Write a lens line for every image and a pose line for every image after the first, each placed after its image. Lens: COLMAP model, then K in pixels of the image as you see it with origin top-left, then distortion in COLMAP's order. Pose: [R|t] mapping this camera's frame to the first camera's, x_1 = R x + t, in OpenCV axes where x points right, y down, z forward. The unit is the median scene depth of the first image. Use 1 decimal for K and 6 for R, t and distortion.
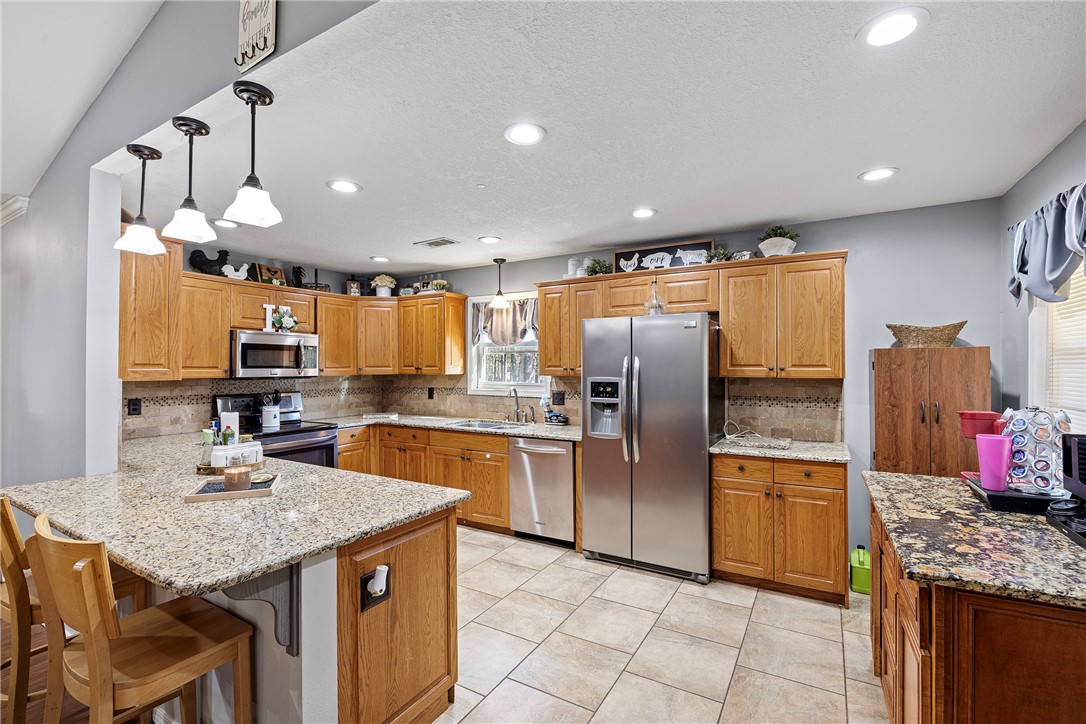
lens RADIAL K [[480.9, 0, 532.5], [0, 480.9, 368.1], [0, 0, 1]] dist [-0.019865, 0.000818]
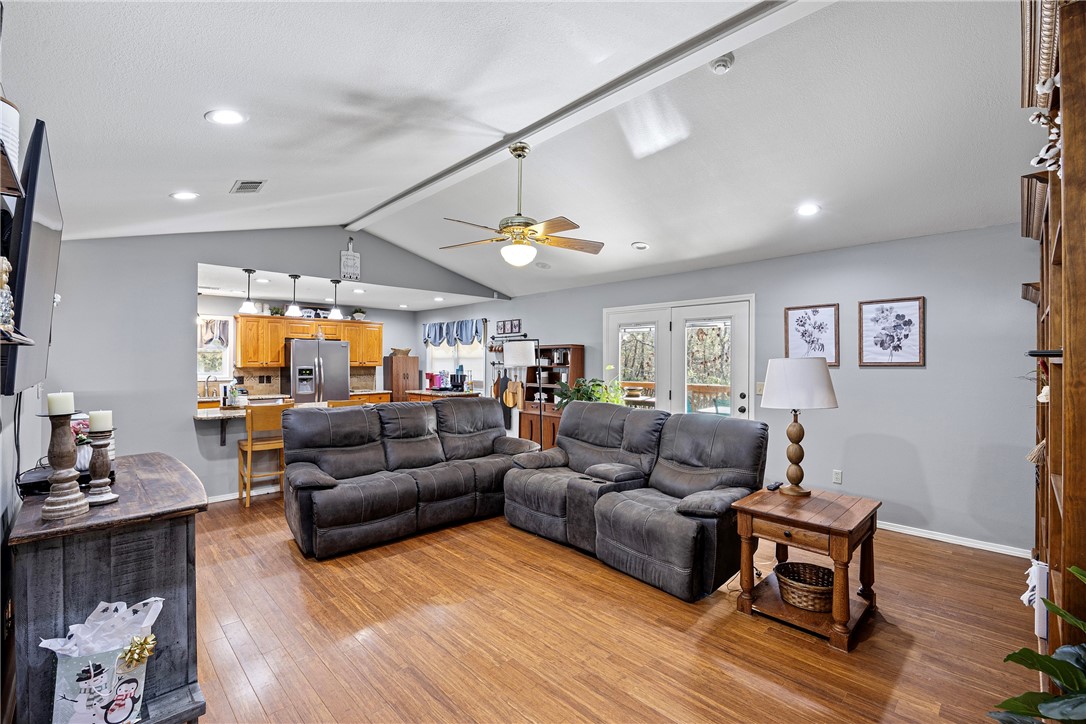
lens RADIAL K [[480.9, 0, 559.4], [0, 480.9, 362.8], [0, 0, 1]] dist [-0.019865, 0.000818]
pose [[0.242009, 0.002262, 0.970271, -1.520622], [0.005077, 0.999981, -0.003597, 0.013439], [-0.970261, 0.005796, 0.241993, -0.602713]]
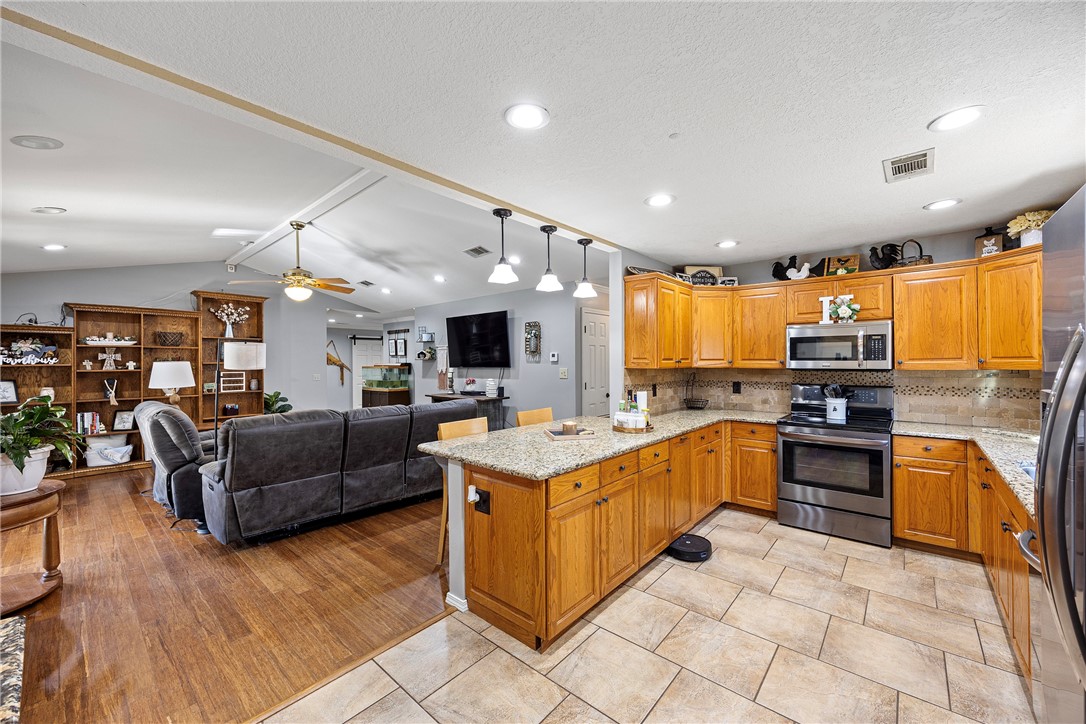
lens RADIAL K [[417.0, 0, 562.9], [0, 417.0, 358.6], [0, 0, 1]] dist [-0.015459, 0.001437]
pose [[-0.141679, -0.000626, -0.989912, 0.423376], [0.000992, 0.999999, -0.000775, -0.003339], [0.989912, -0.001092, -0.141678, 0.625836]]
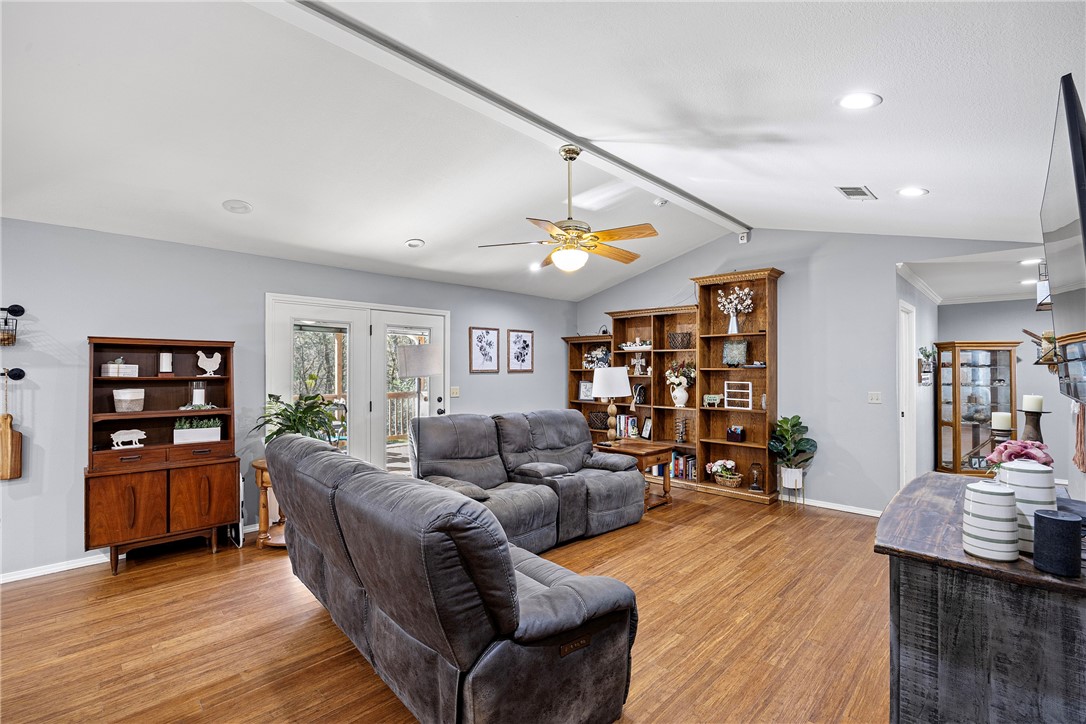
lens RADIAL K [[480.9, 0, 541.5], [0, 480.9, 367.4], [0, 0, 1]] dist [-0.019865, 0.000818]
pose [[-0.971487, 0.003388, 0.237070, -0.813138], [0.004516, 0.999981, 0.004215, -0.001889], [-0.237051, 0.005165, -0.971483, 0.562300]]
